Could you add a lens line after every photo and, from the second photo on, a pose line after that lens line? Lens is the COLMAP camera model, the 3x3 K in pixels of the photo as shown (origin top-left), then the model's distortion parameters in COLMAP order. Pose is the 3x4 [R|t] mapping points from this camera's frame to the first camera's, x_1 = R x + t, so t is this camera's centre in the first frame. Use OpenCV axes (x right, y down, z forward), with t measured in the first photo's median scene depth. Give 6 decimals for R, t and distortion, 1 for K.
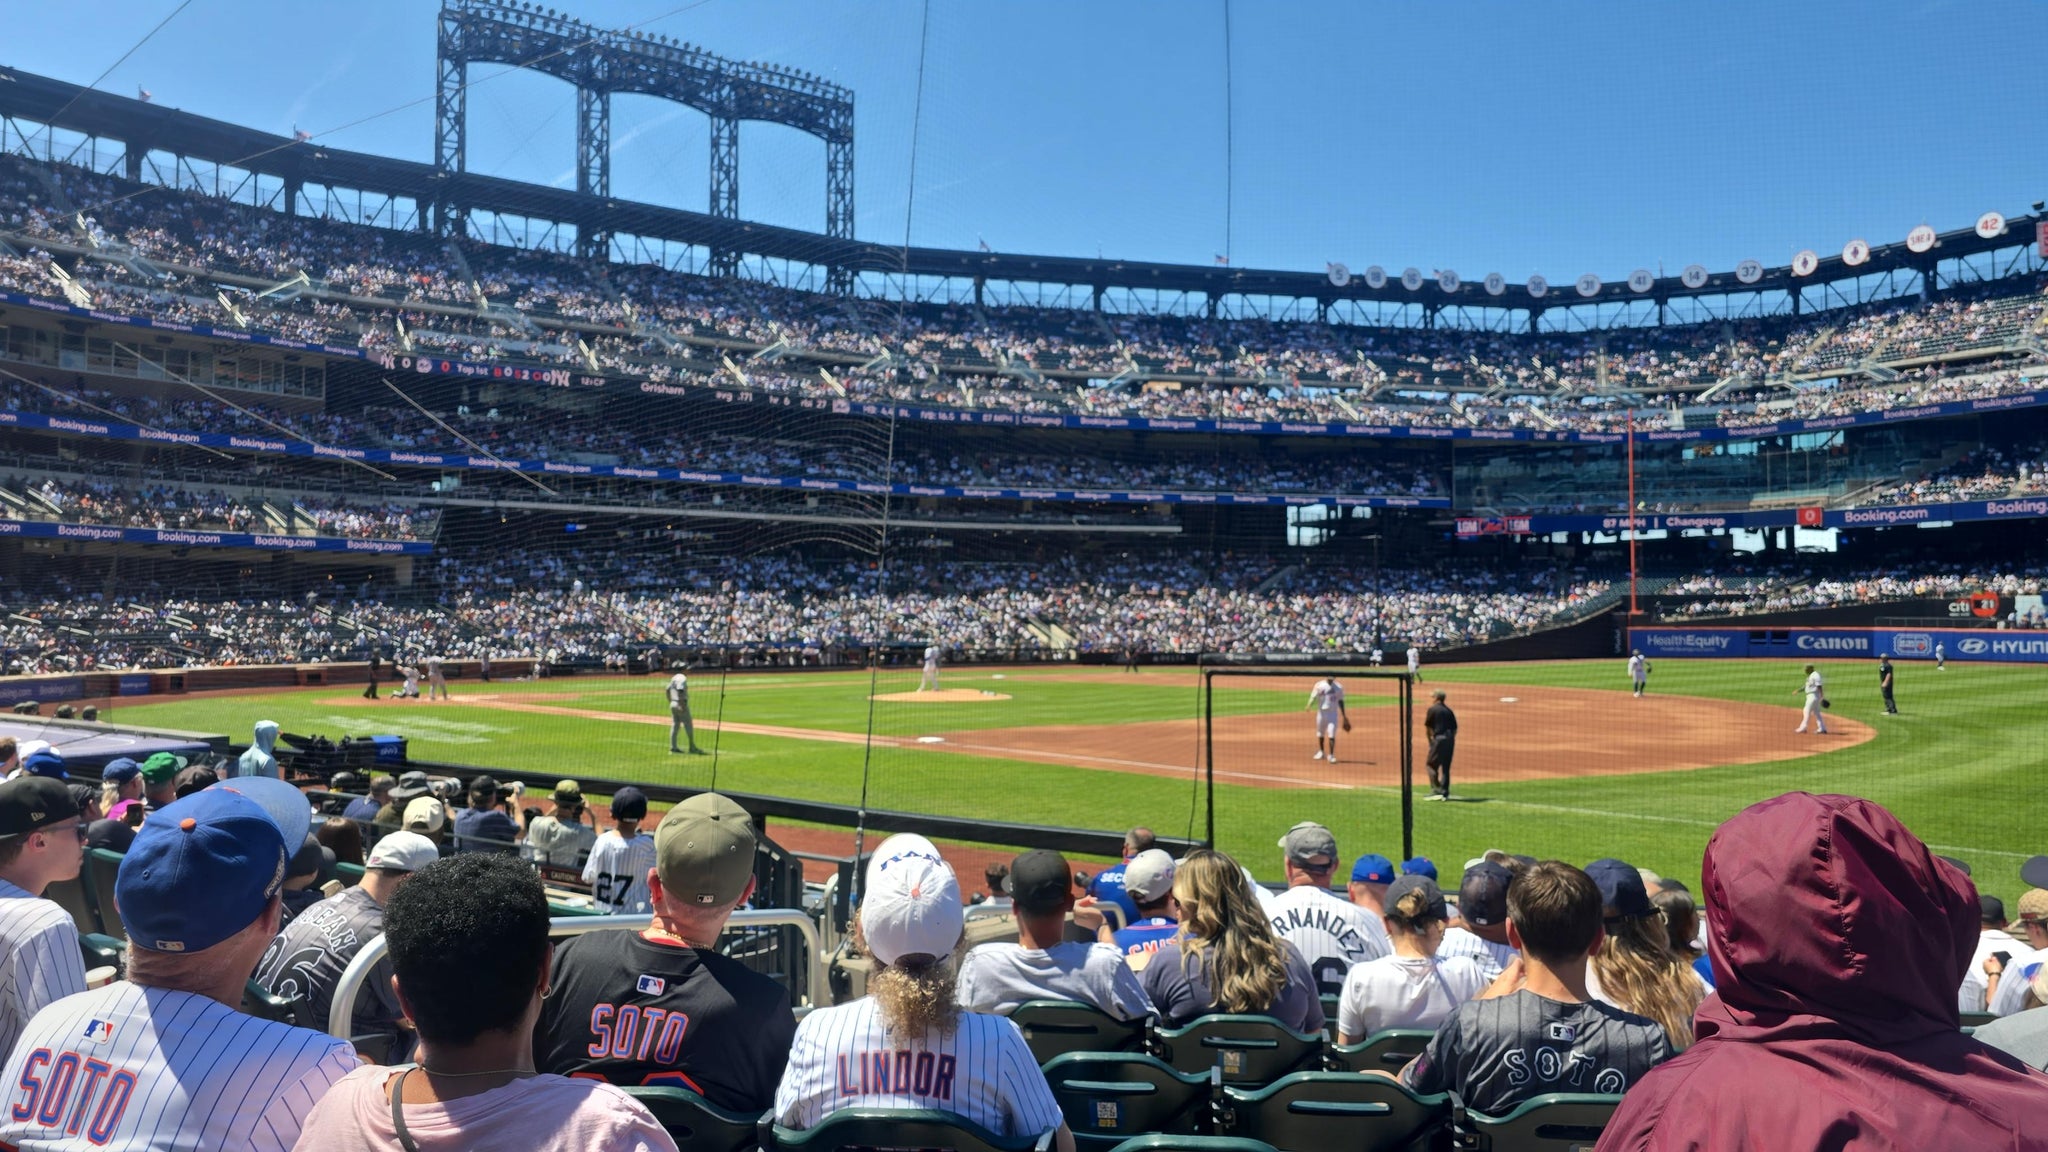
lens RADIAL K [[1393.3, 0, 1024.0], [0, 1393.3, 576.0], [0, 0, 1]] dist [0.048299, -0.049691]
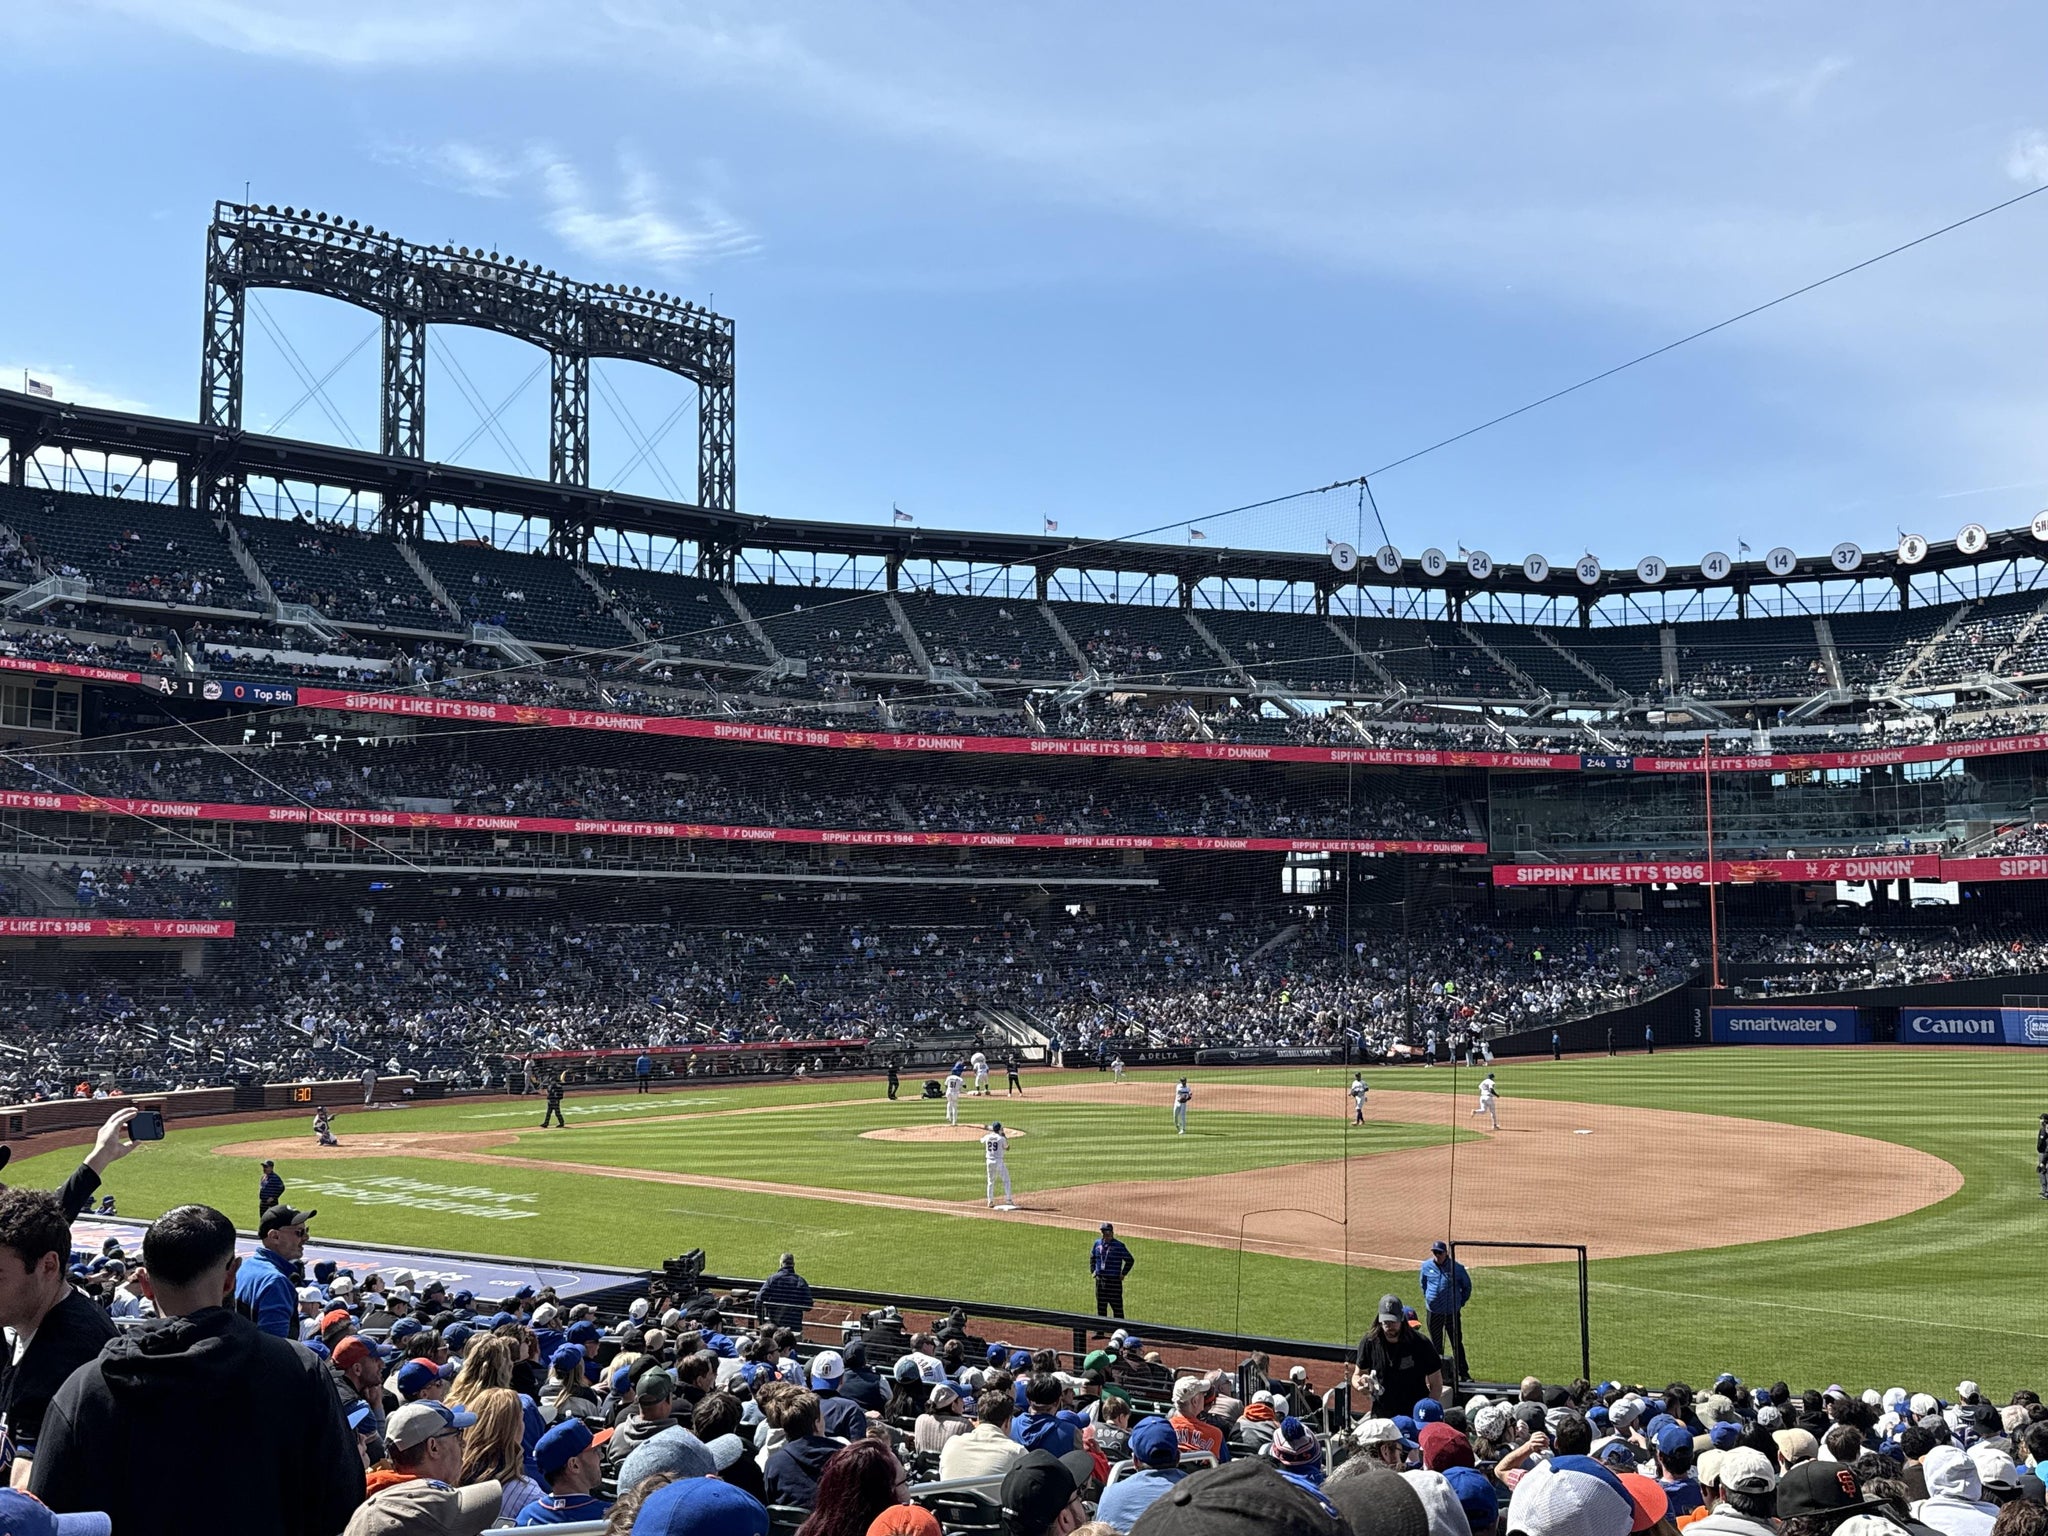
lens RADIAL K [[1933.6, 0, 1019.7], [0, 1933.6, 783.1], [0, 0, 1]] dist [0.173857, -0.366035]
pose [[0.997716, 0.001563, 0.067523, -0.036437], [0.002197, 0.998452, -0.055582, -0.026346], [-0.067506, 0.055603, 0.996168, -0.093696]]
